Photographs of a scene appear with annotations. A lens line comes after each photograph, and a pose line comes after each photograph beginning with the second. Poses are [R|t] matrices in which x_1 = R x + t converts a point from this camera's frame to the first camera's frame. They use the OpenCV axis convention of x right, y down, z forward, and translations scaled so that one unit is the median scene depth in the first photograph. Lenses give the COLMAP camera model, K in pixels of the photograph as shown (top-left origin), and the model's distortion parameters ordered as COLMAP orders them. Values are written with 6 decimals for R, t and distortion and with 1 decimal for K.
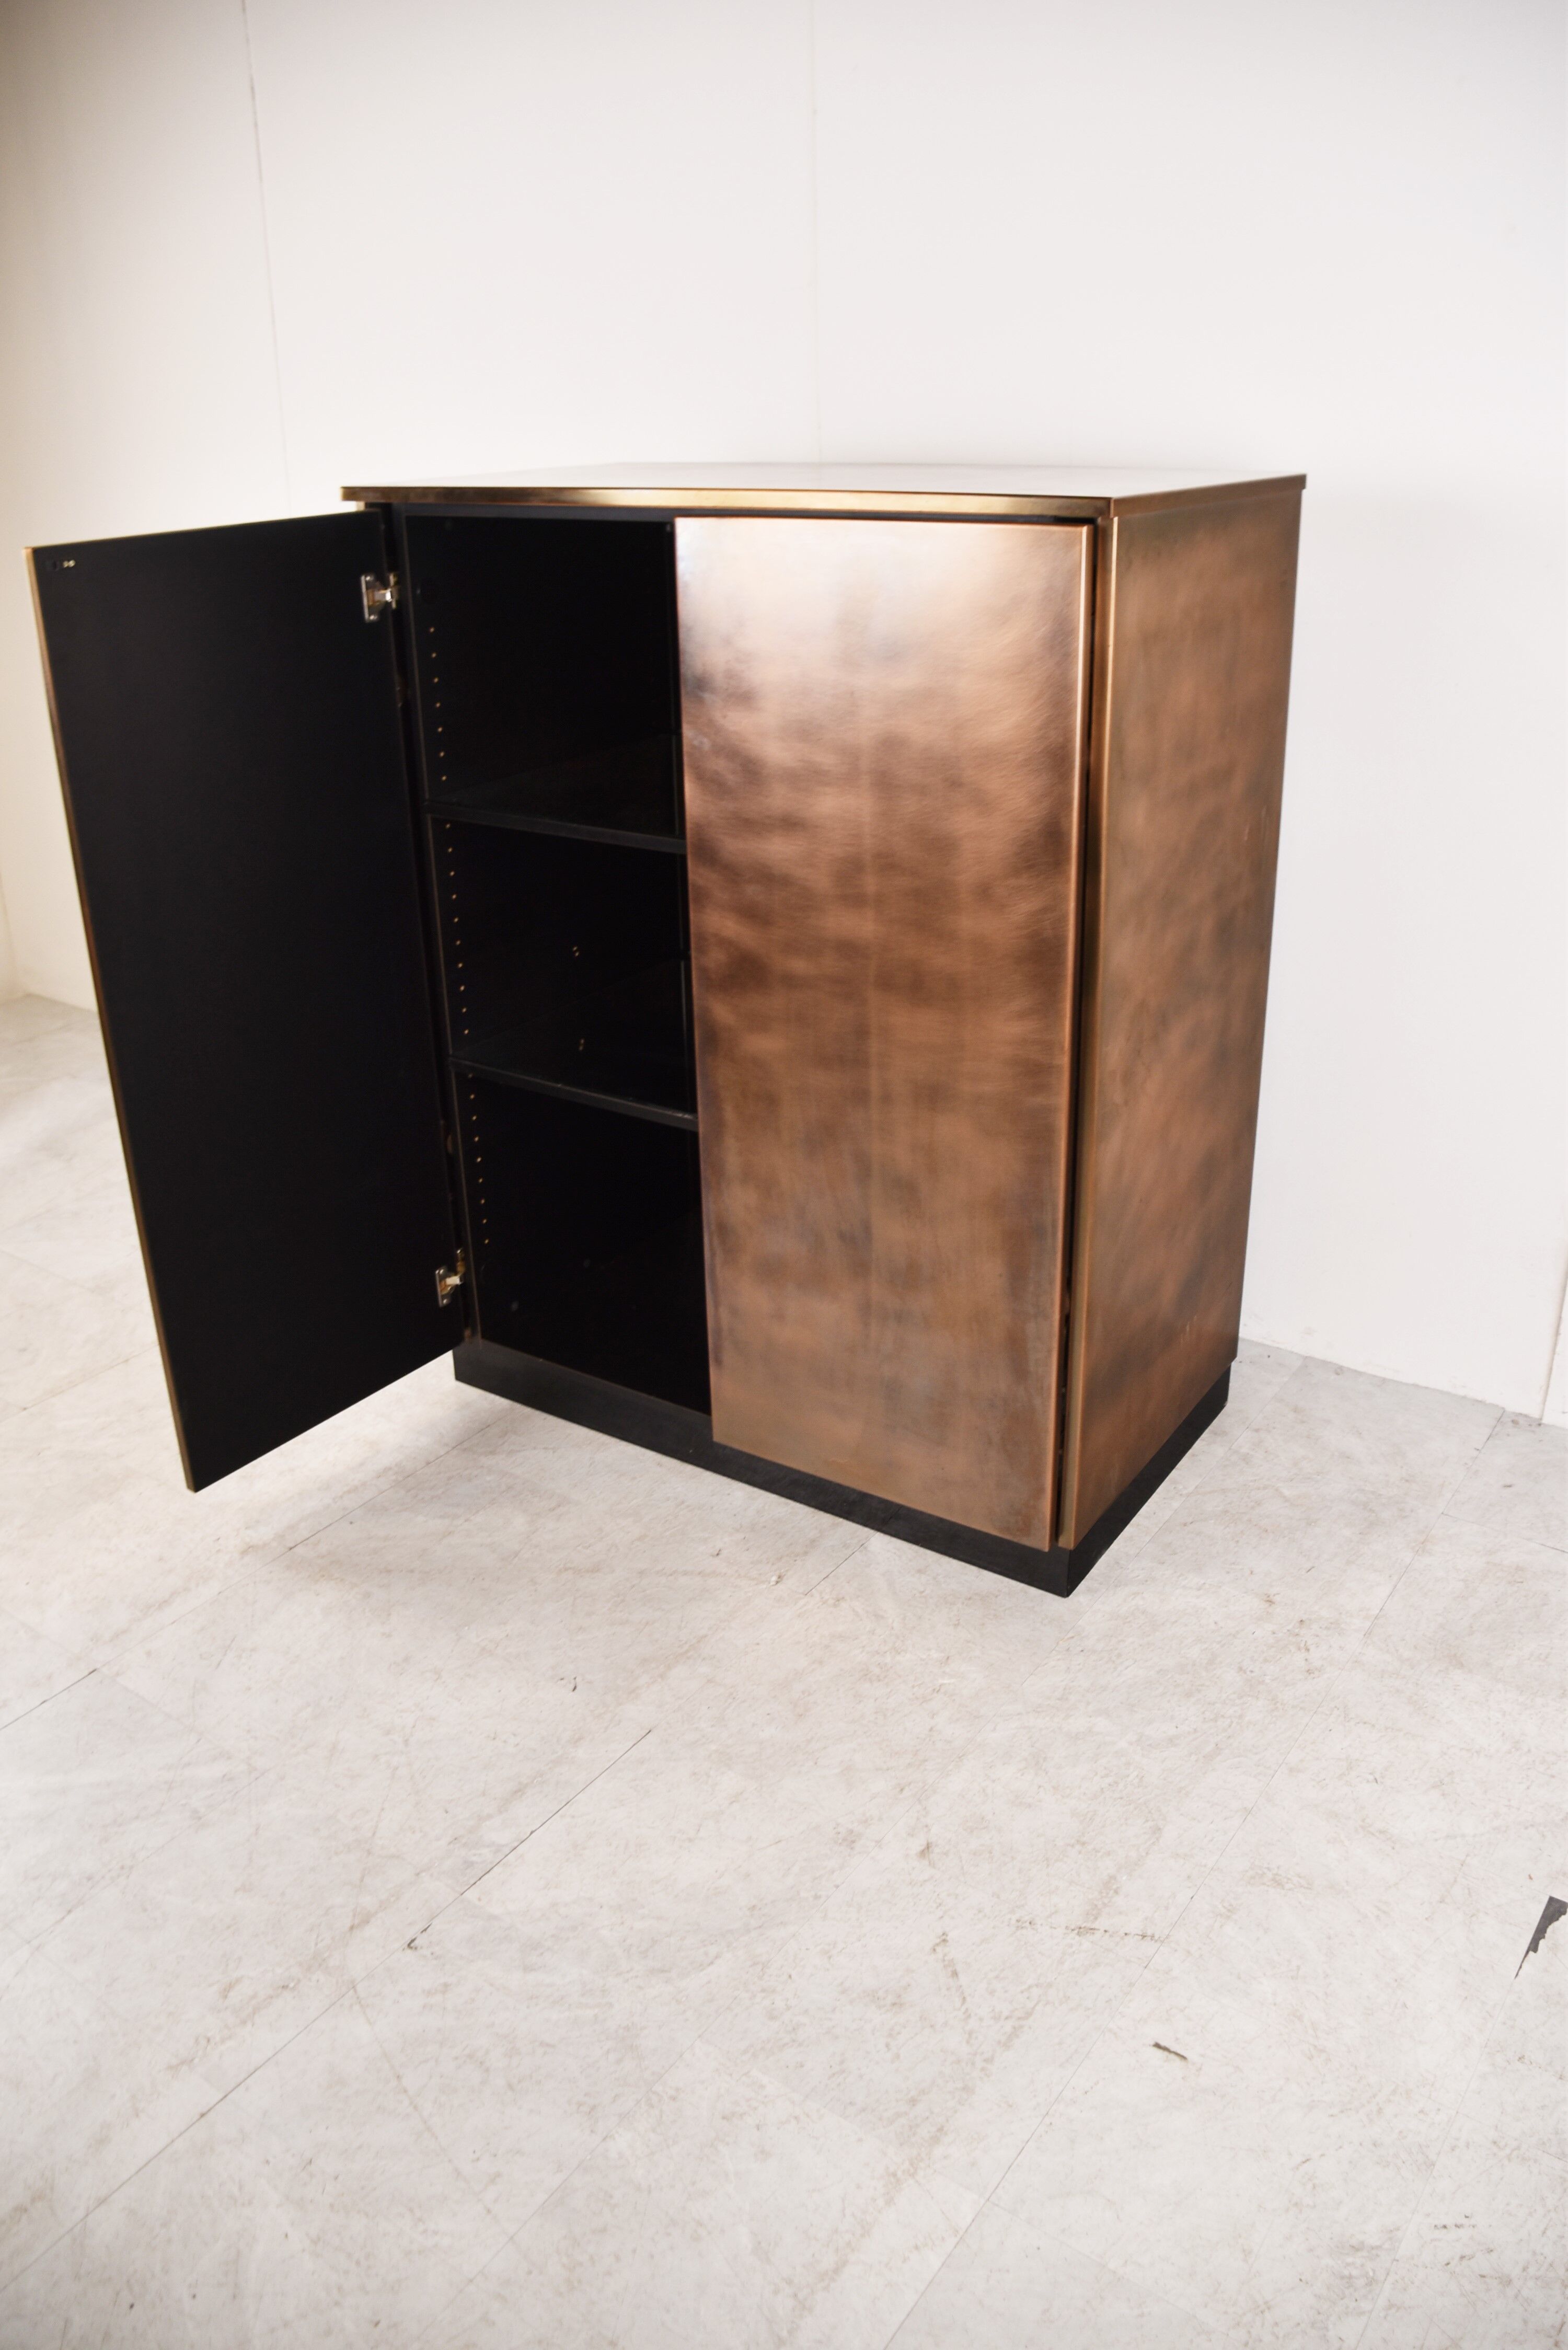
lens RADIAL K [[1836.0, 0, 784.0], [0, 1836.0, 1175.0], [0, 0, 1]] dist [-0.150795, 0.086359]
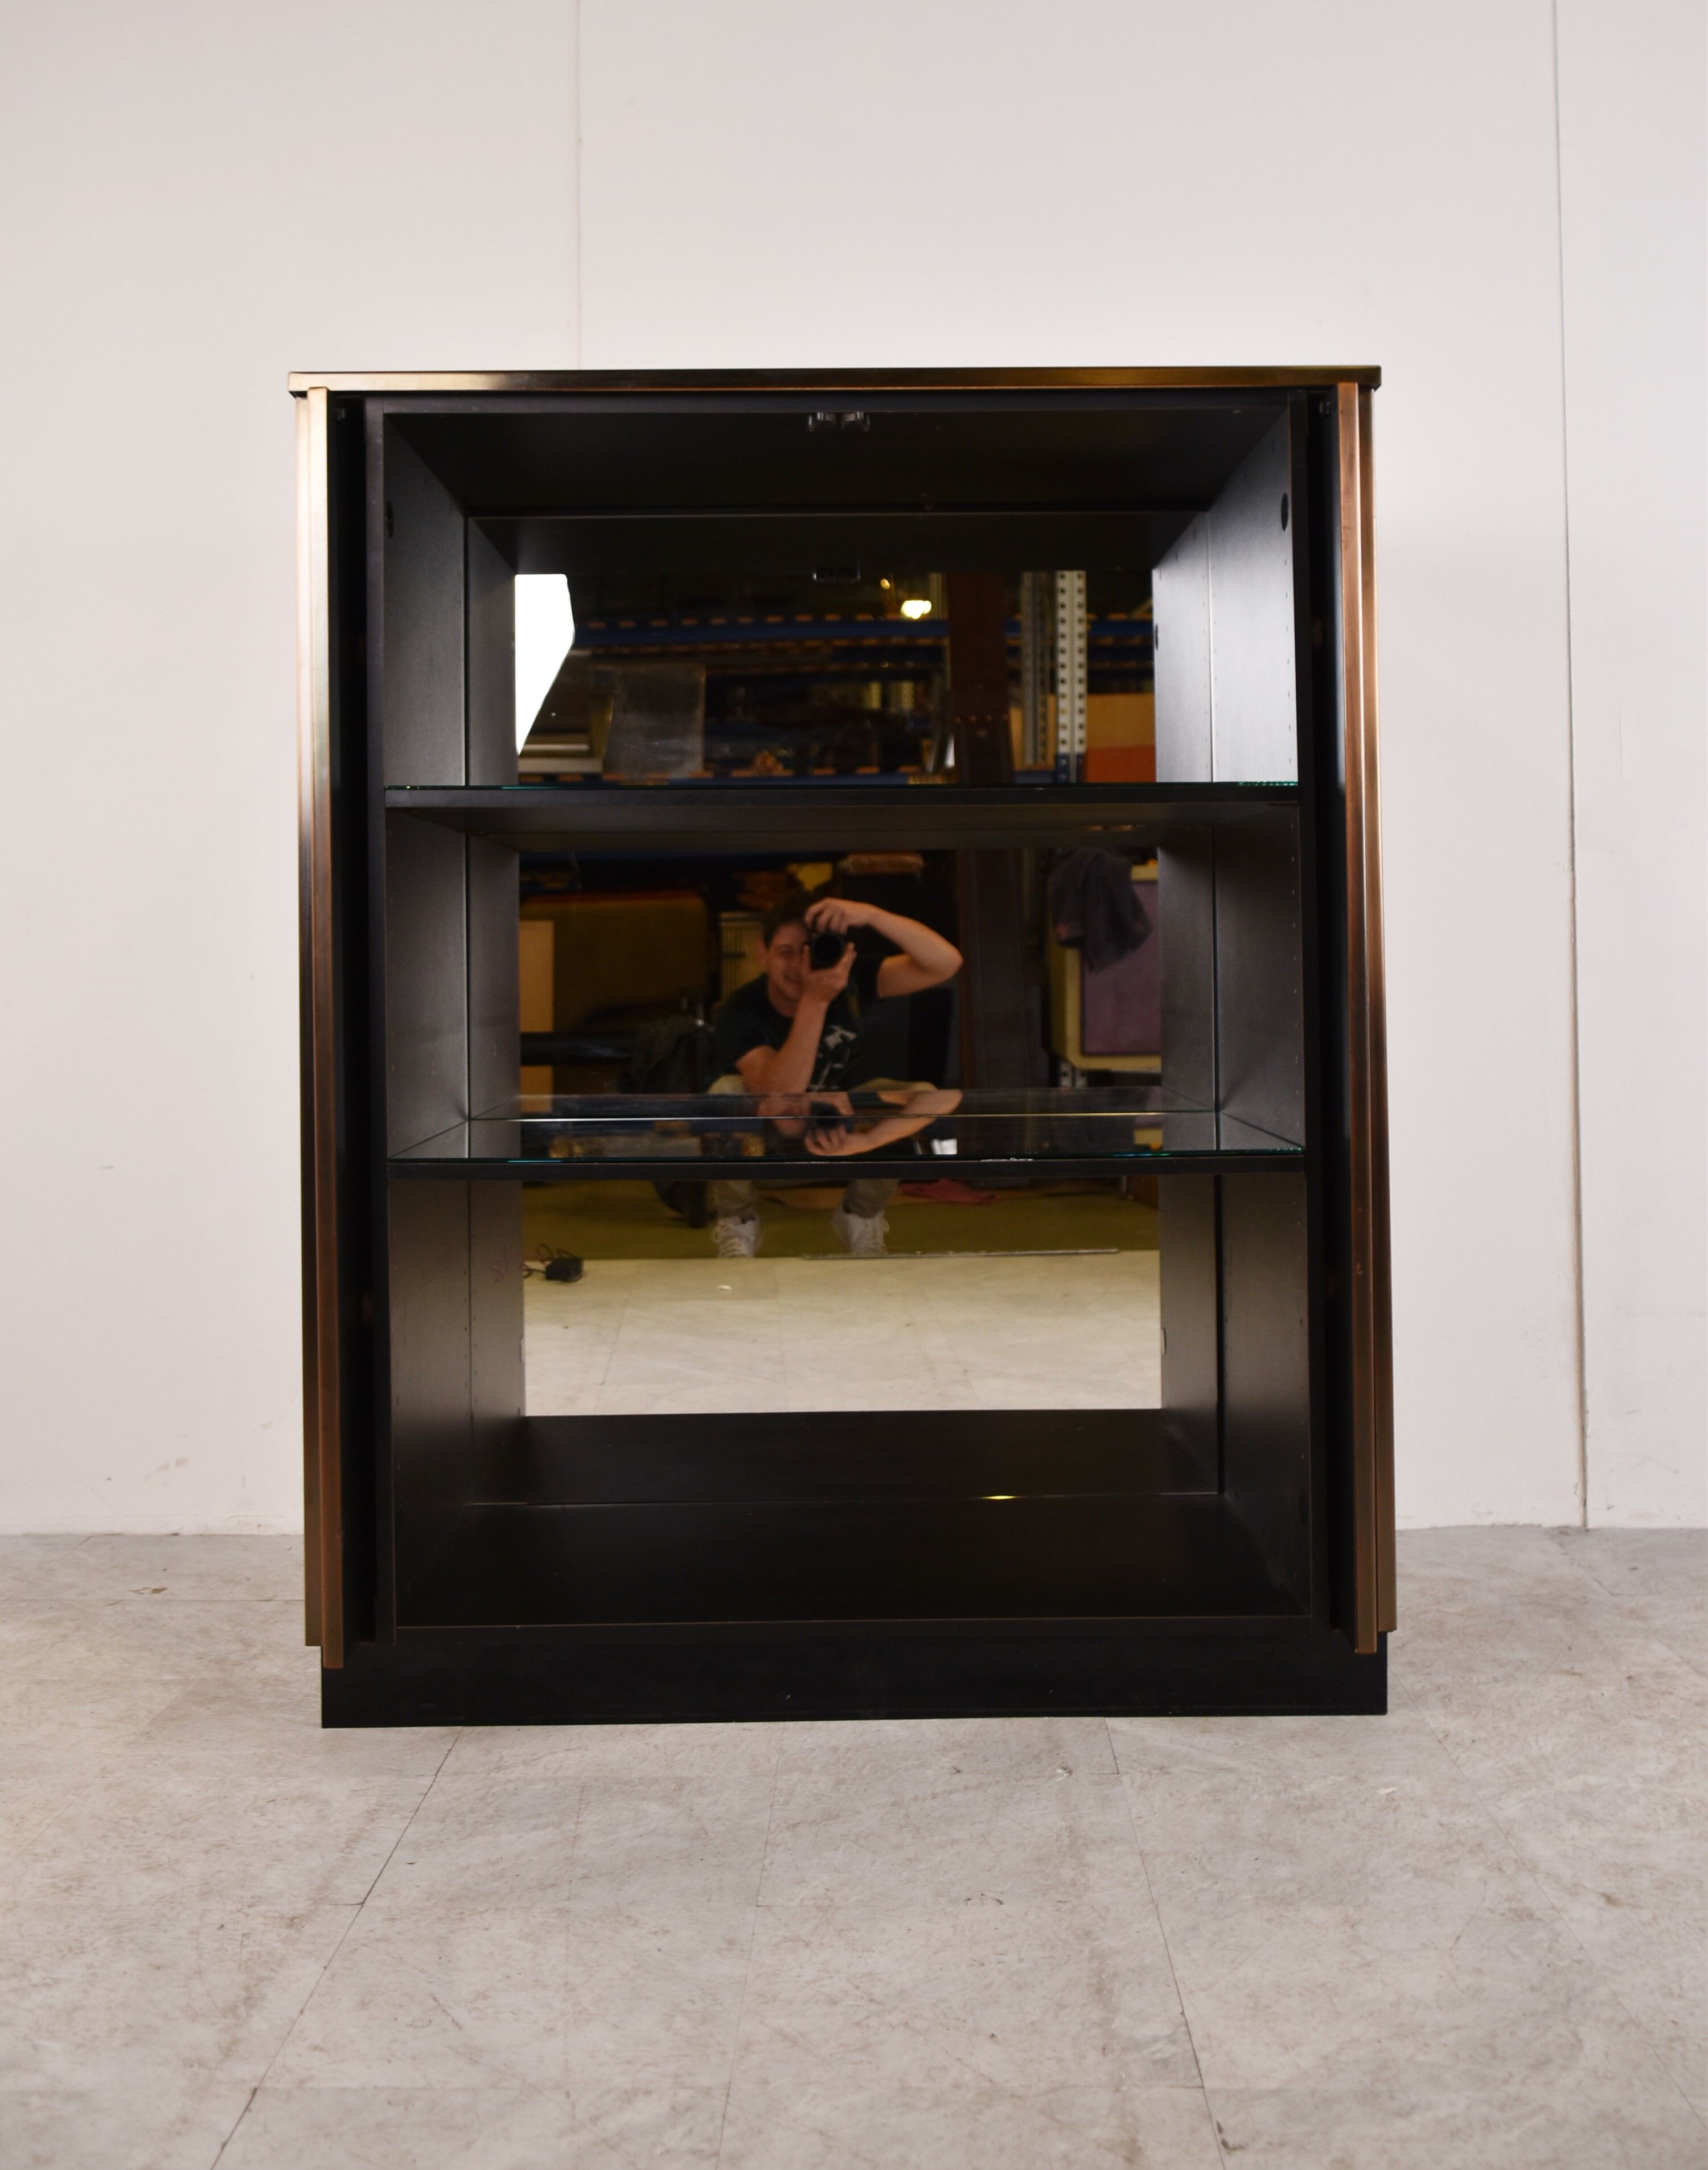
lens RADIAL K [[2497.2, 0, 856.3], [0, 2497.2, 888.0], [0, 0, 1]] dist [-0.075942, 0.196462]
pose [[0.826144, 0.024968, 0.562905, -0.699772], [0.221818, 0.903936, -0.365645, 0.276713], [-0.517960, 0.426938, 0.741243, 0.202653]]
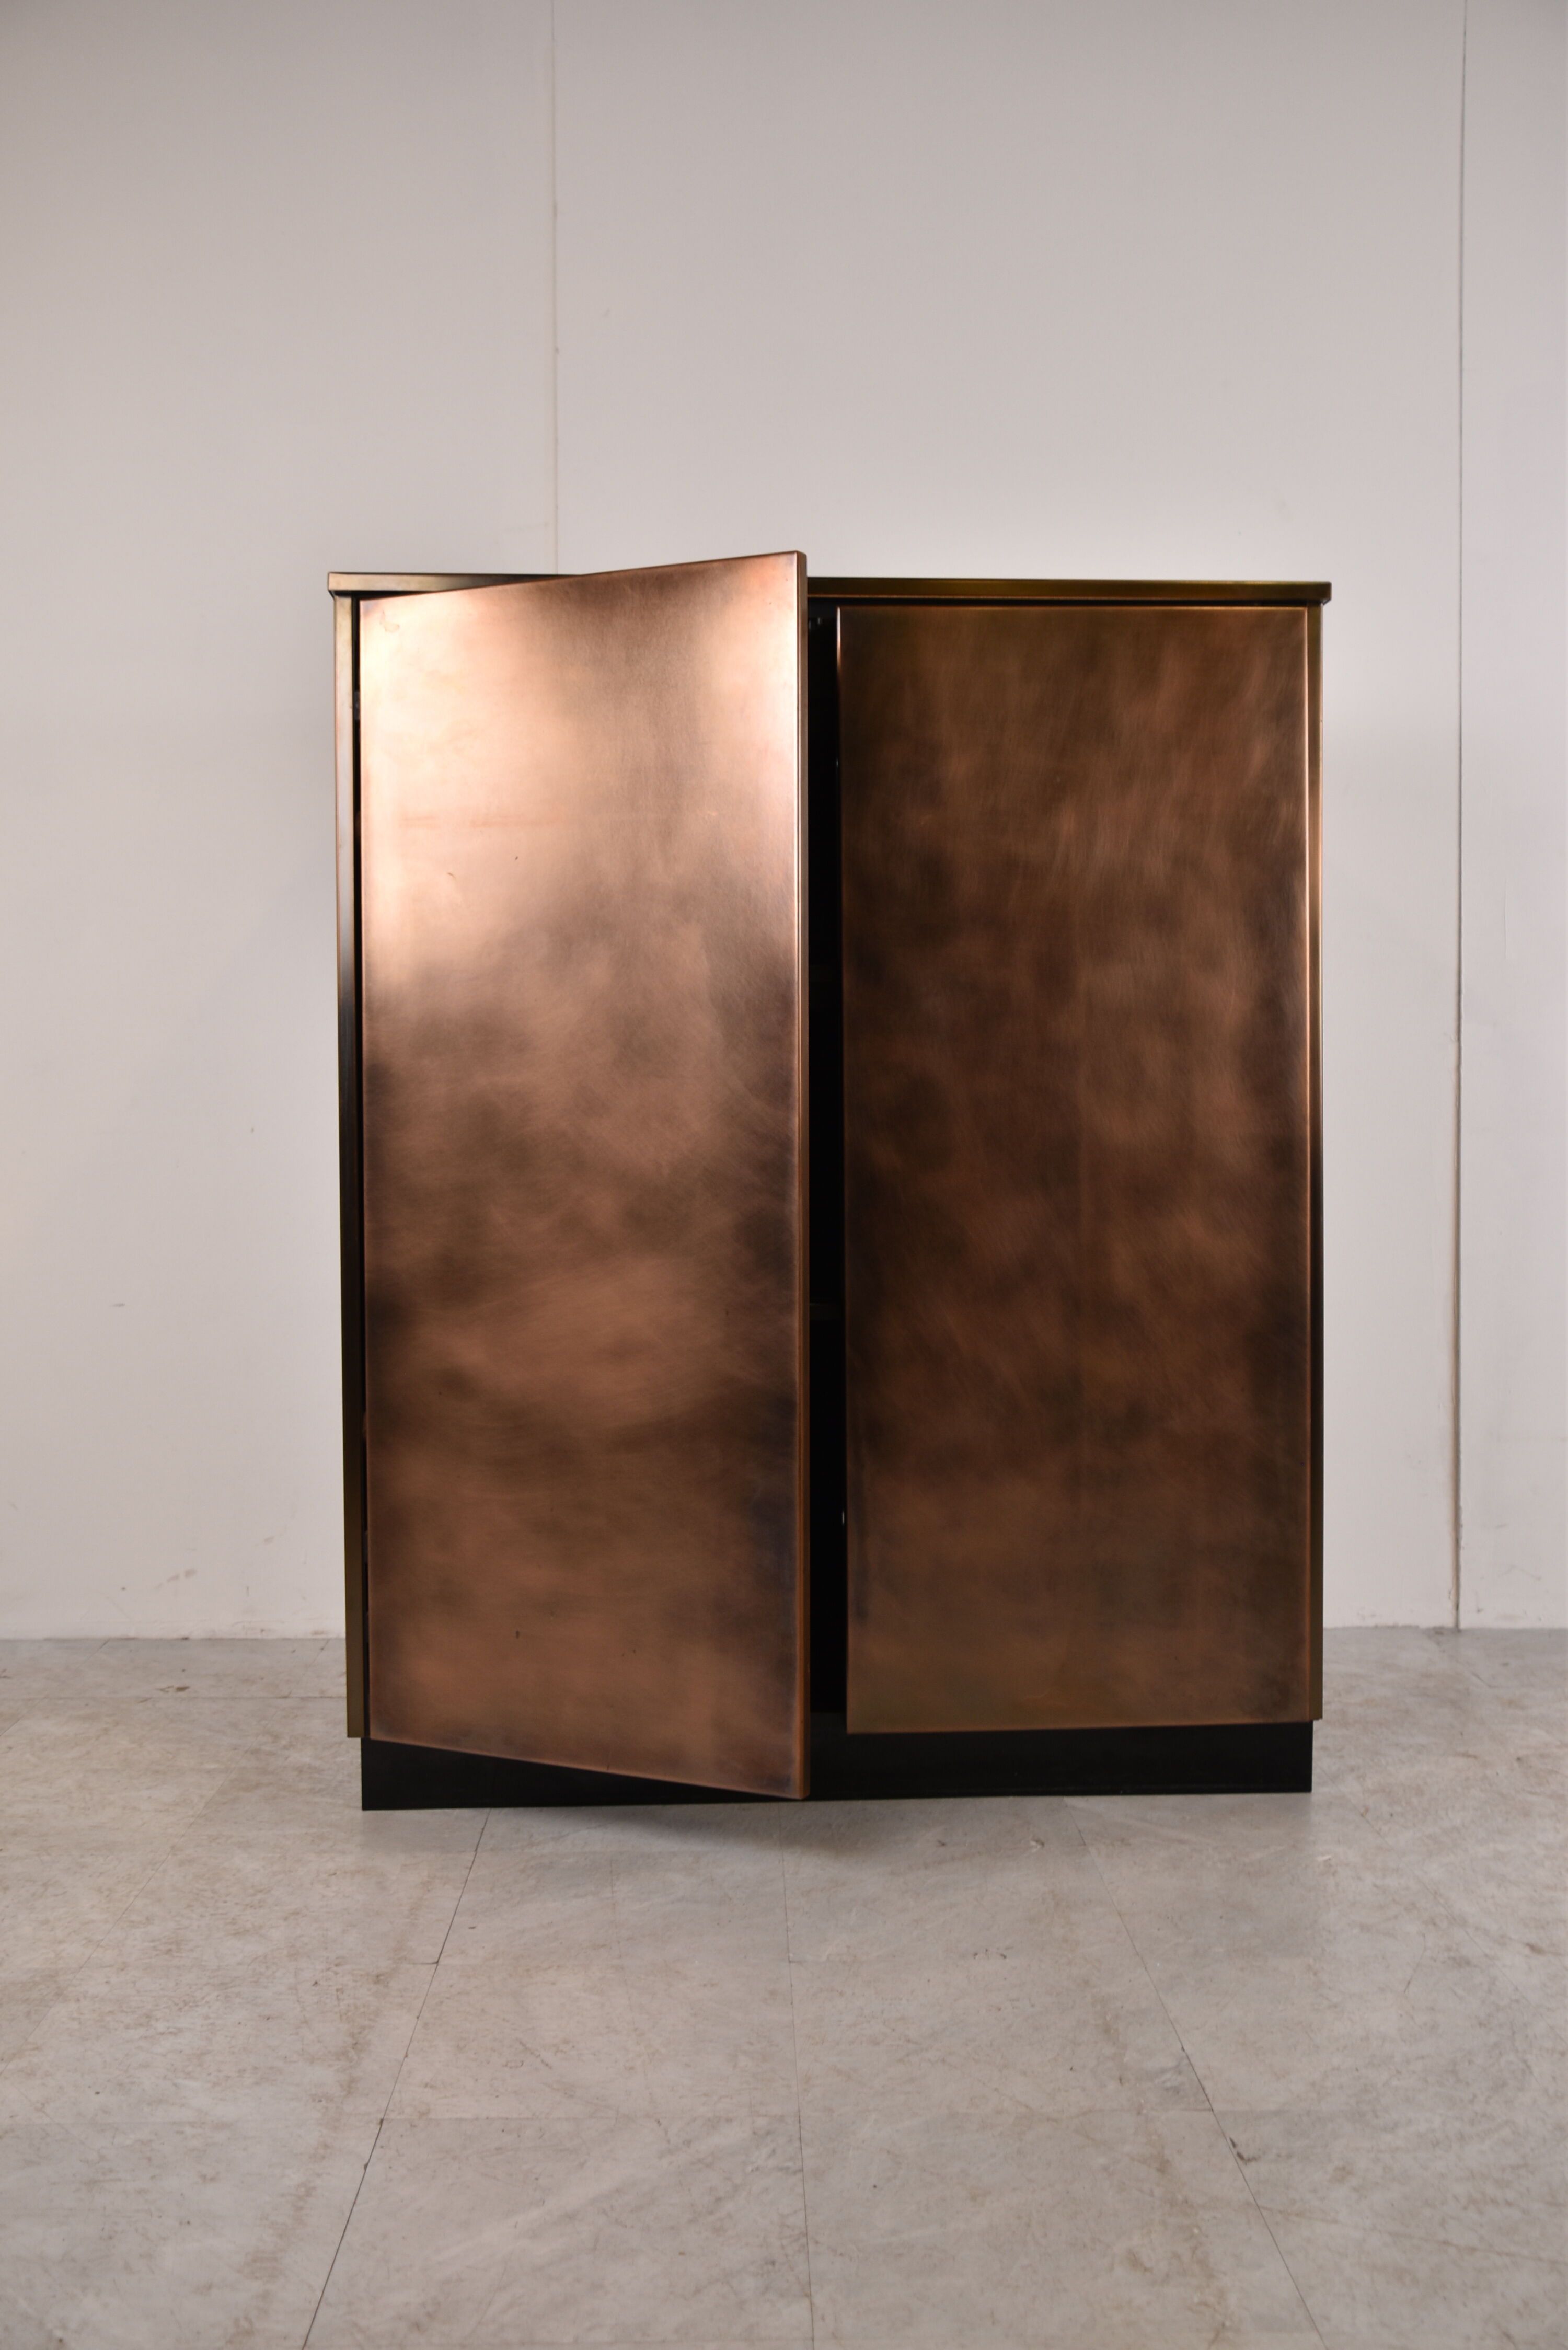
lens RADIAL K [[2321.5, 0, 784.0], [0, 2321.5, 1175.0], [0, 0, 1]] dist [-0.064352, 0.184641]
pose [[0.802631, -0.003737, 0.596464, -0.781774], [0.229883, 0.924669, -0.303548, 0.261856], [-0.550397, 0.380754, 0.743028, 0.222428]]
